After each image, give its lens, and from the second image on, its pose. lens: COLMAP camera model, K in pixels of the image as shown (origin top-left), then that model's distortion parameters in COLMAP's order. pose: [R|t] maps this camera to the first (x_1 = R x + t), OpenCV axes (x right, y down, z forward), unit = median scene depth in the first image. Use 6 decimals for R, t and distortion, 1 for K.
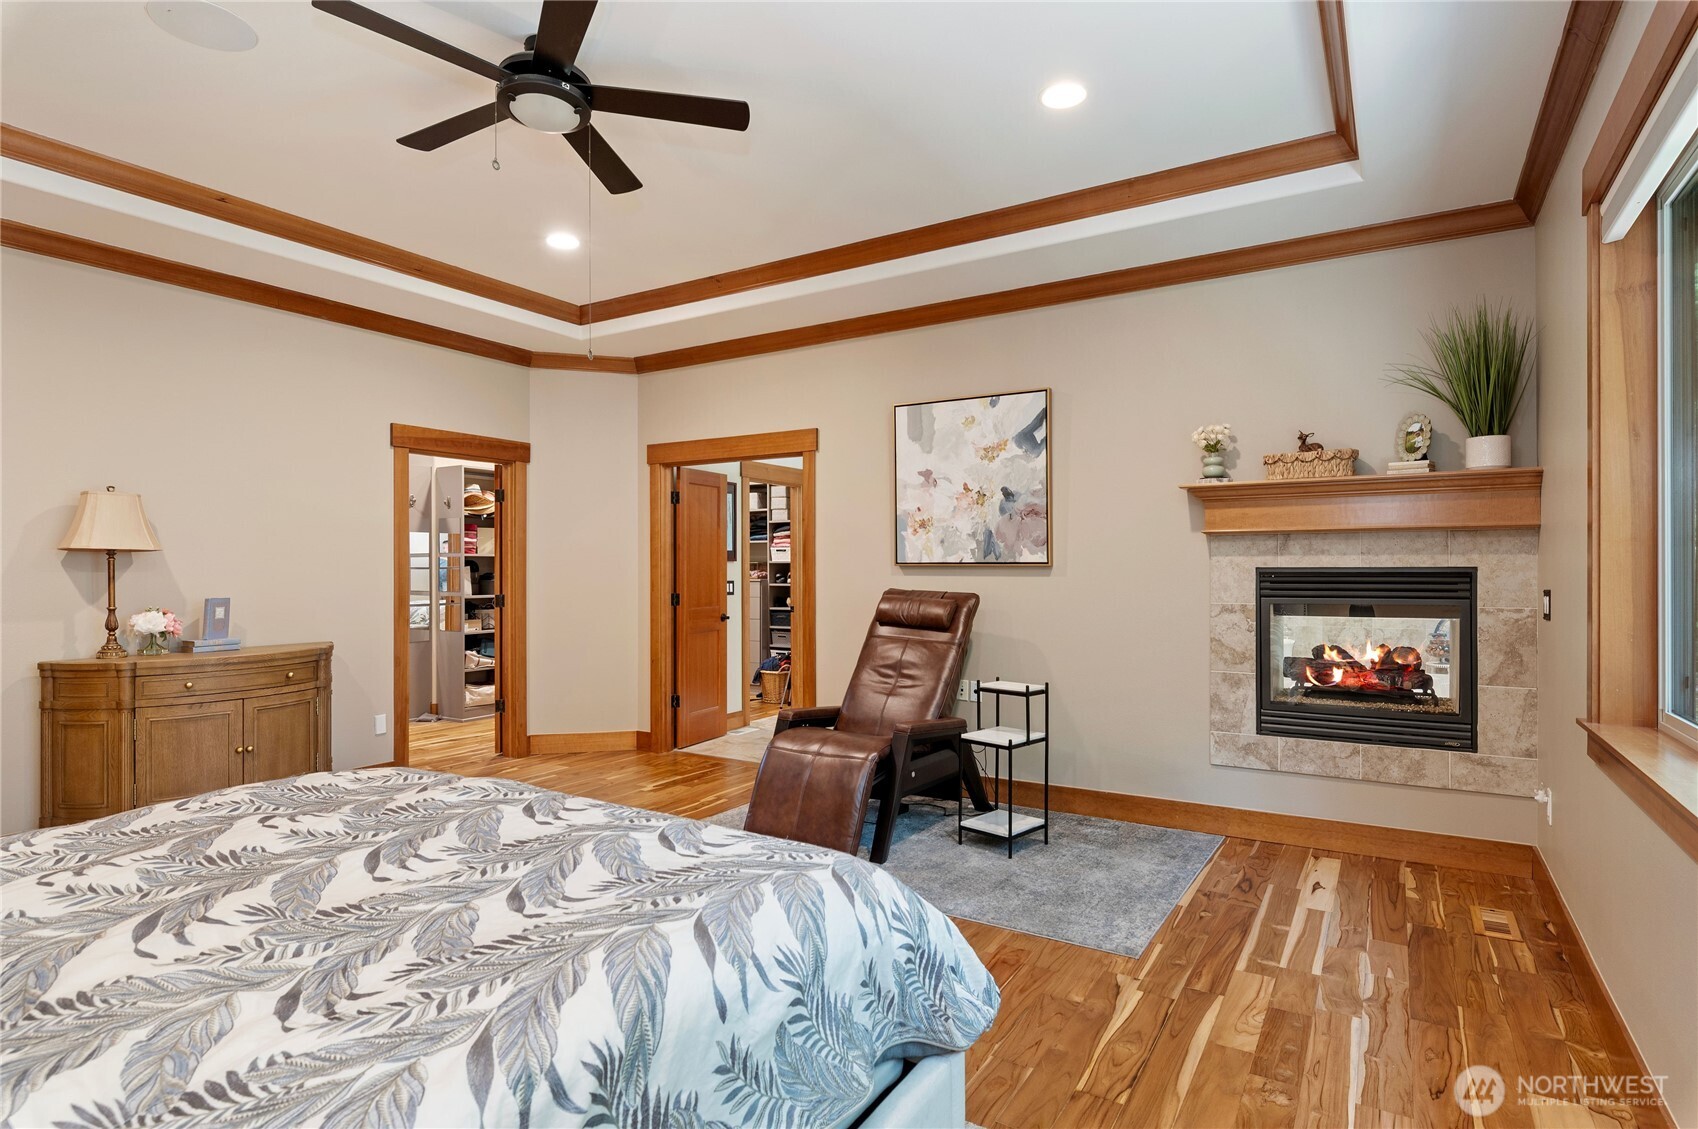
lens RADIAL K [[889.3, 0, 845.1], [0, 889.3, 579.1], [0, 0, 1]] dist [-0.000010, -0.002392]
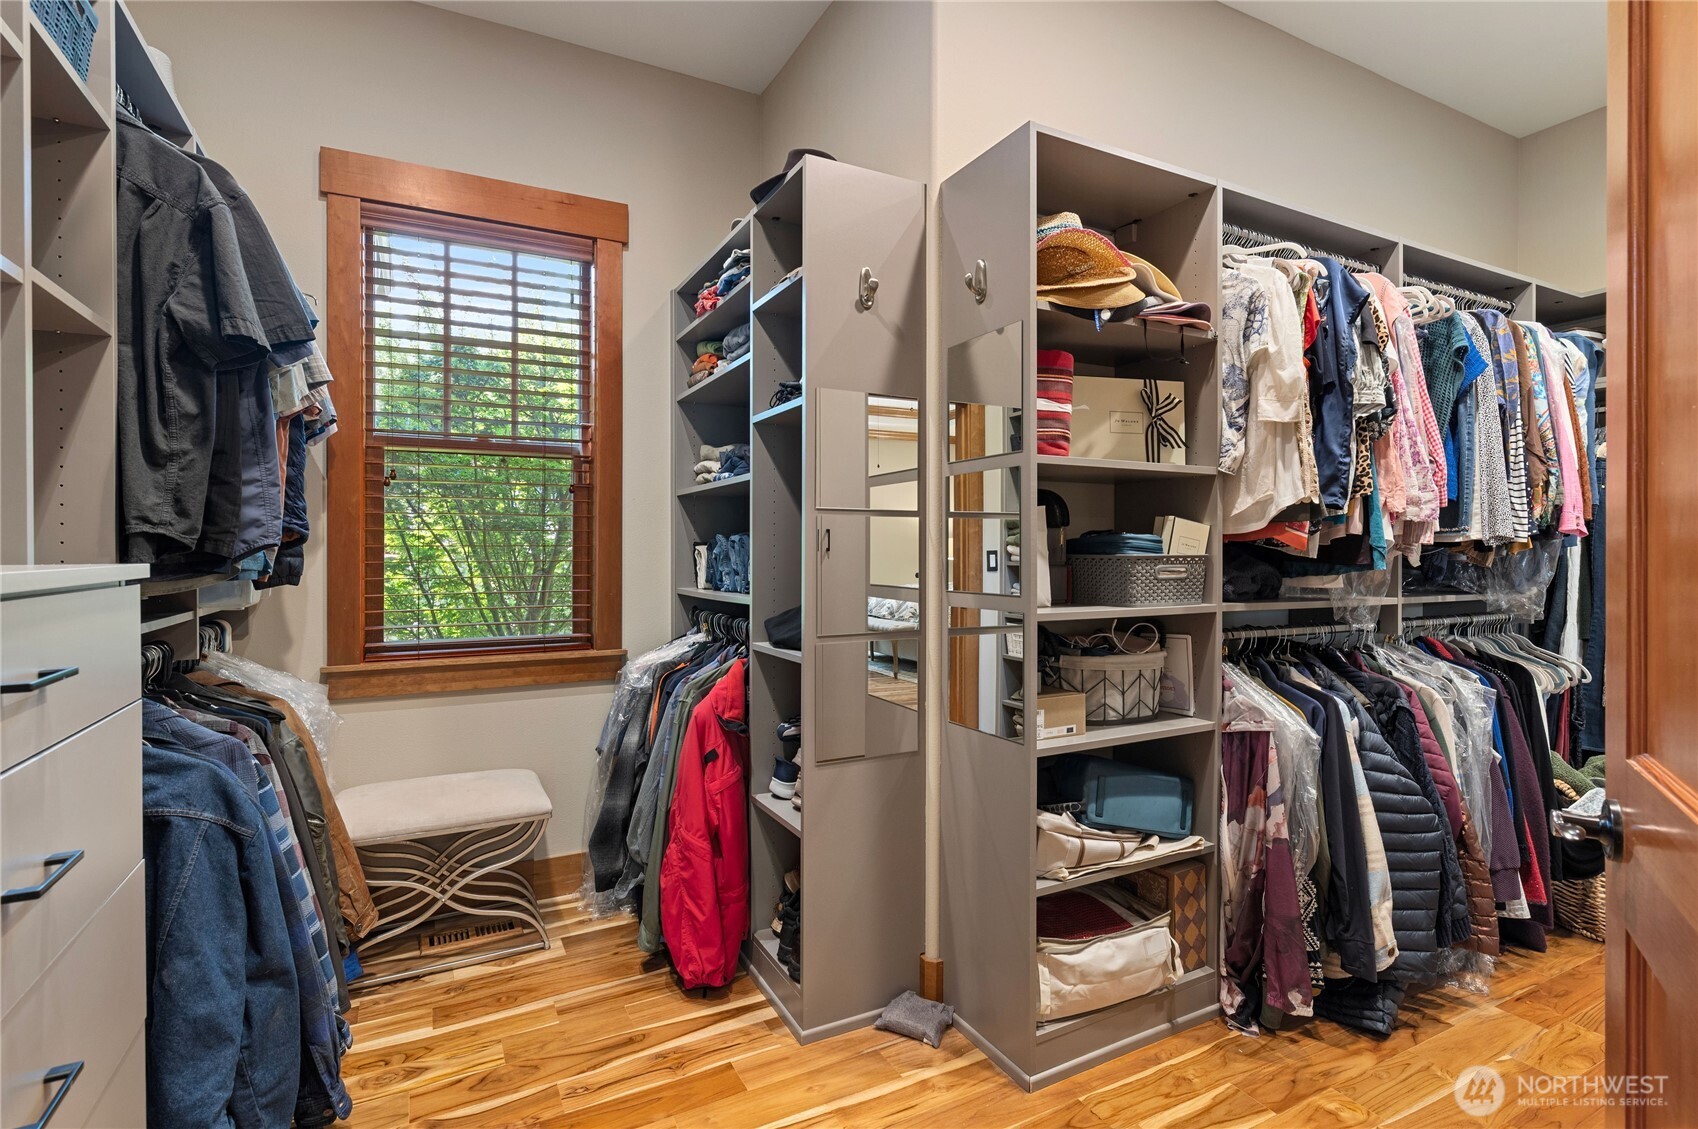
lens RADIAL K [[845.3, 0, 855.5], [0, 845.3, 567.9], [0, 0, 1]] dist [0.013546, -0.000550]
pose [[0.871298, 0.001310, -0.490752, -0.345642], [-0.005223, 0.999965, -0.006604, 0.007478], [0.490726, 0.008317, 0.871274, 0.739802]]
